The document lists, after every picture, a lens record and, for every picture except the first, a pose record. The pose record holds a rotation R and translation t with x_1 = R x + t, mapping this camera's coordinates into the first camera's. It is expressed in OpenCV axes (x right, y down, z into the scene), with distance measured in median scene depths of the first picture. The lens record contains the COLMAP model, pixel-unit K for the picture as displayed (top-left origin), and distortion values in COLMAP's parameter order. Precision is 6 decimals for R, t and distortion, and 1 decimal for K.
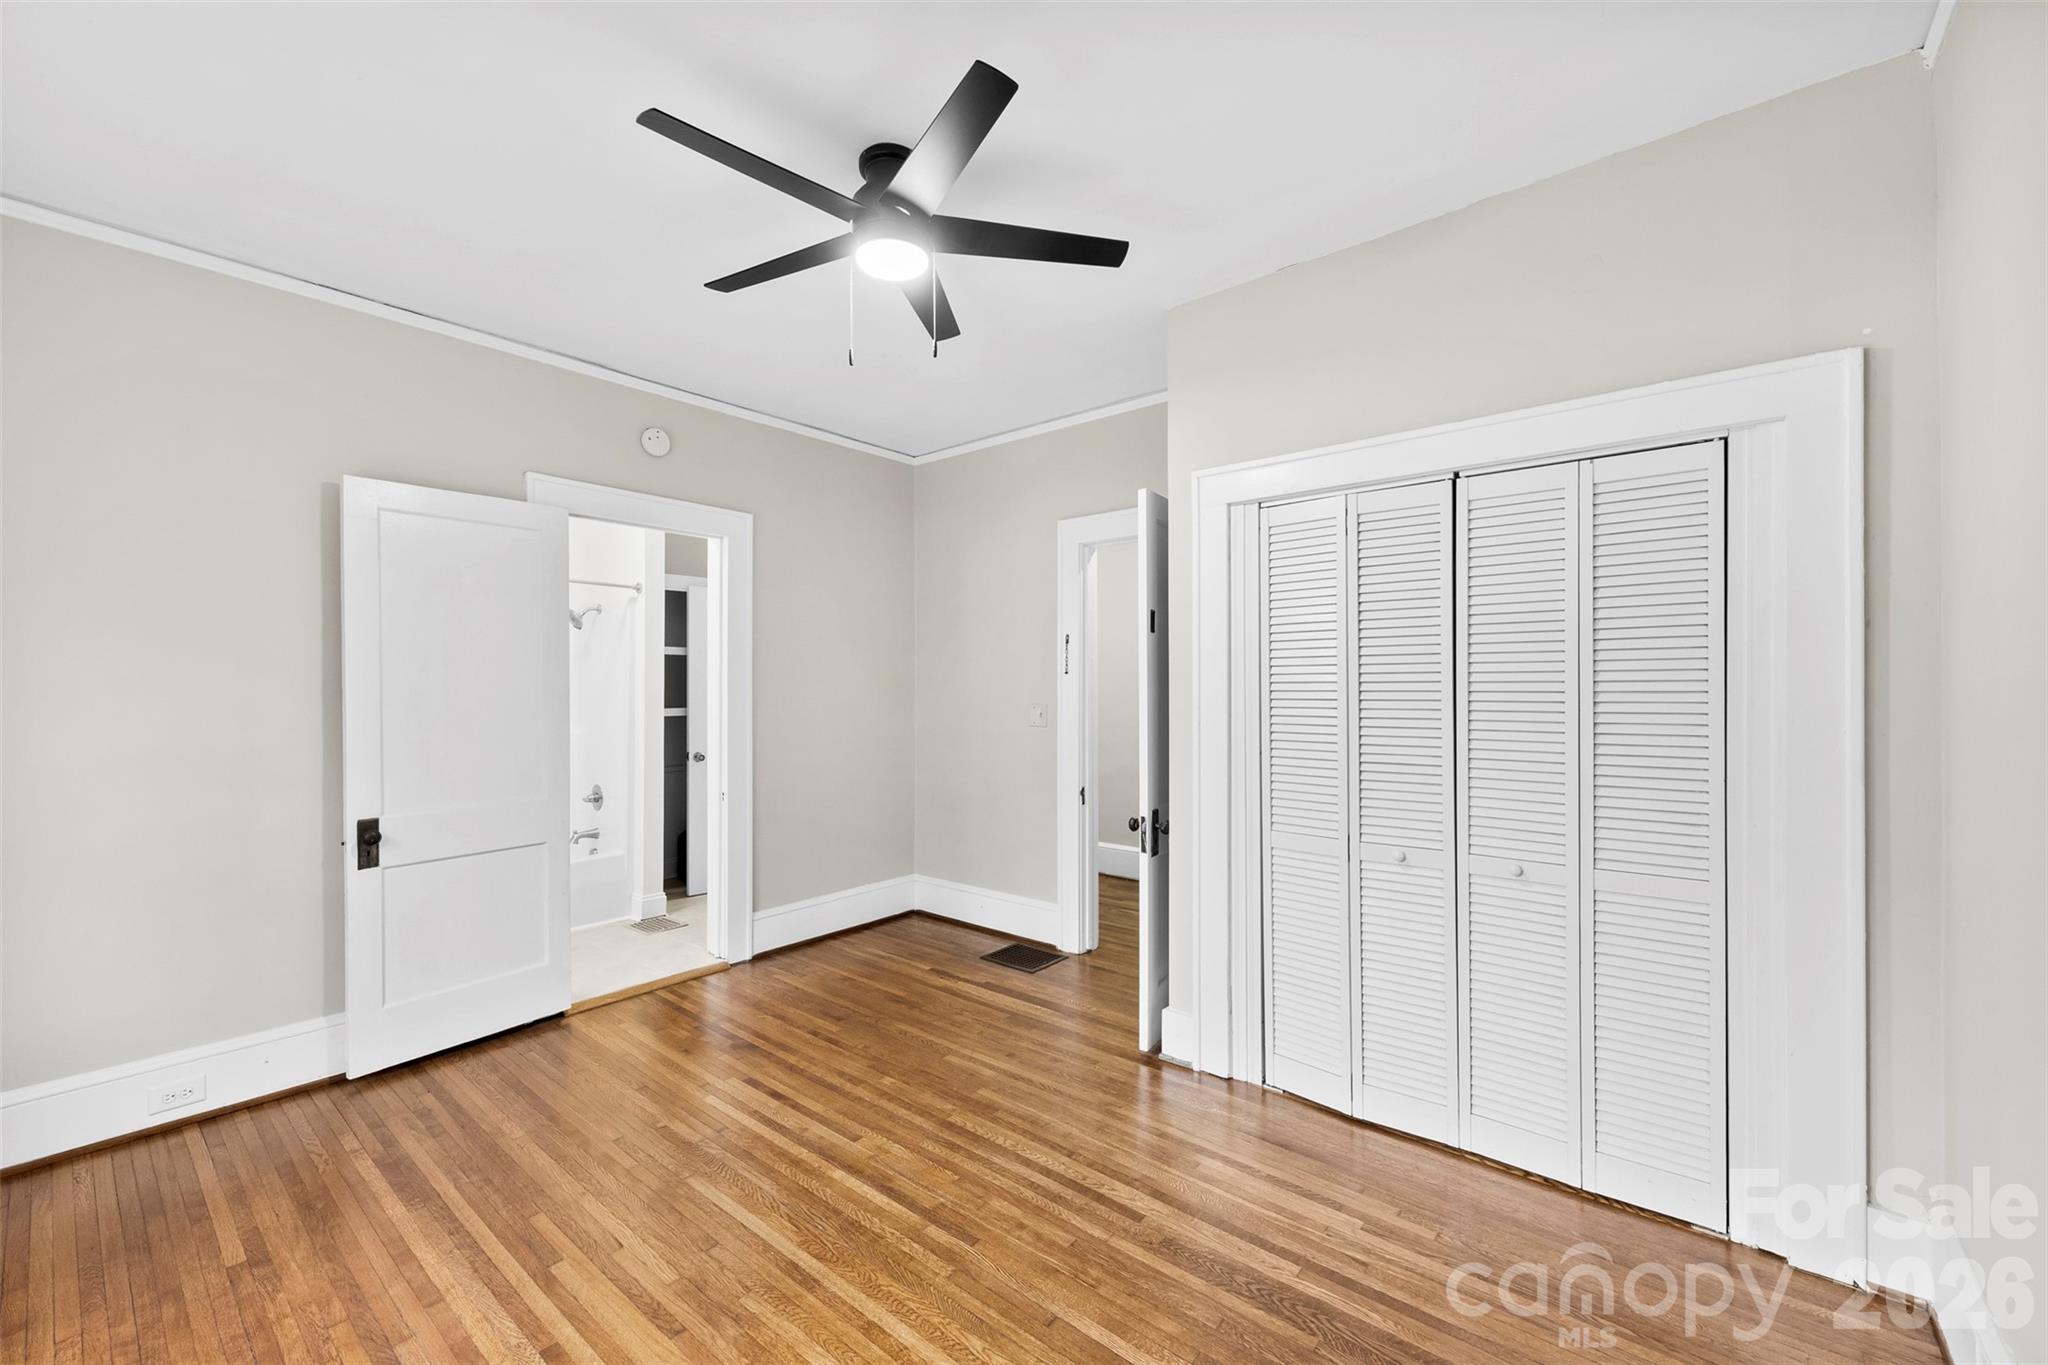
lens RADIAL K [[816.1, 0, 1024.0], [0, 816.1, 682.5], [0, 0, 1]] dist [0.002750, -0.000157]
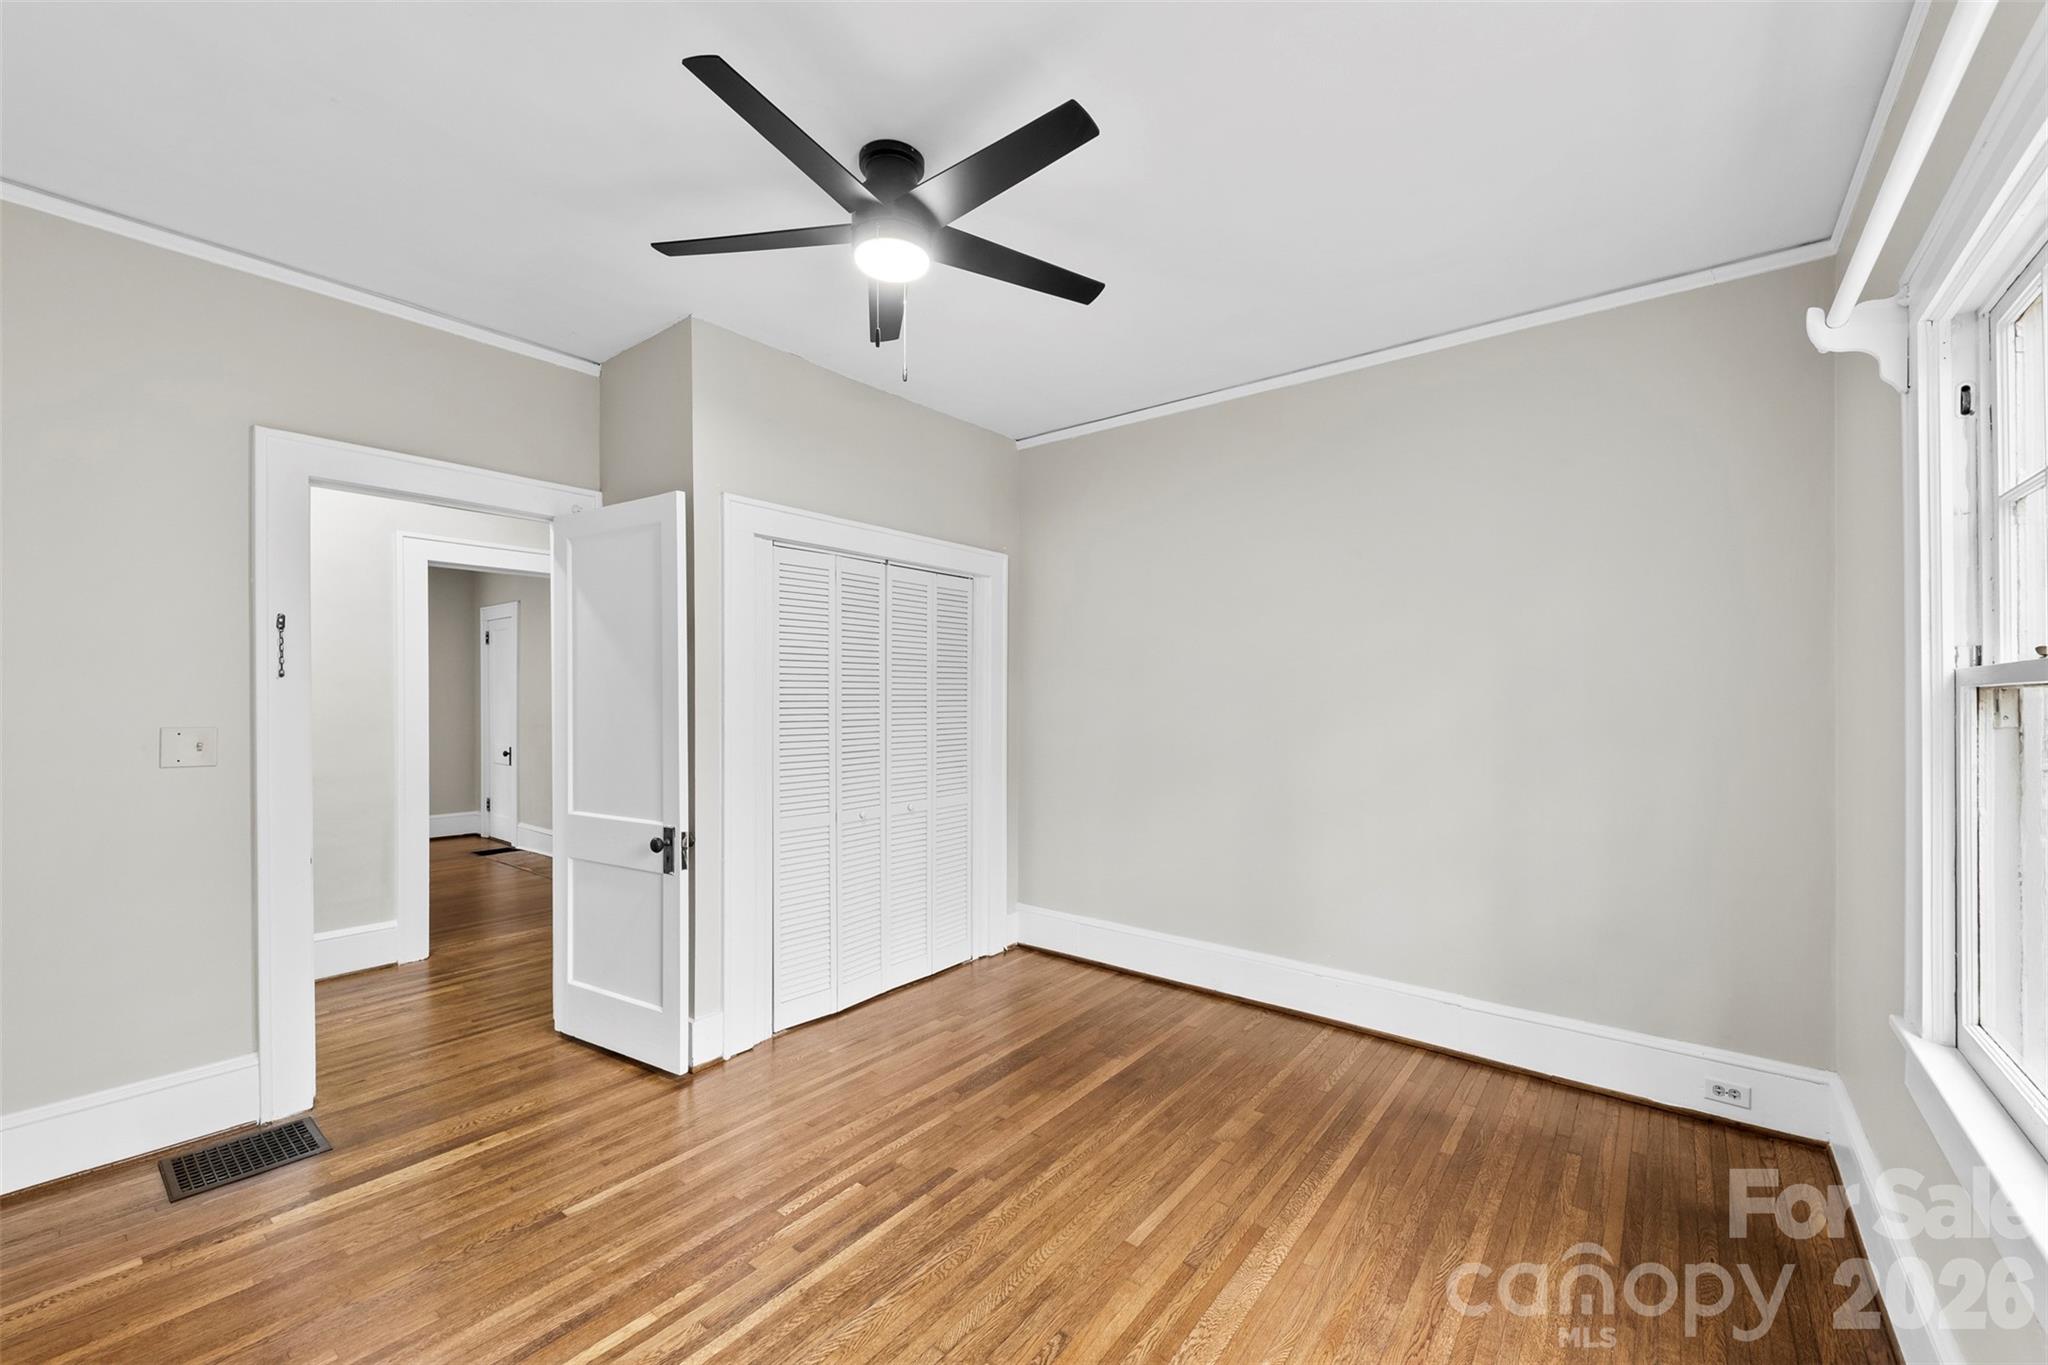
lens RADIAL K [[816.1, 0, 1024.0], [0, 816.1, 682.5], [0, 0, 1]] dist [0.002750, -0.000157]
pose [[-0.027980, 0.010941, 0.999549, -0.905124], [-0.006995, 0.999913, -0.011141, -0.004965], [-0.999584, -0.007303, -0.027901, 0.676400]]
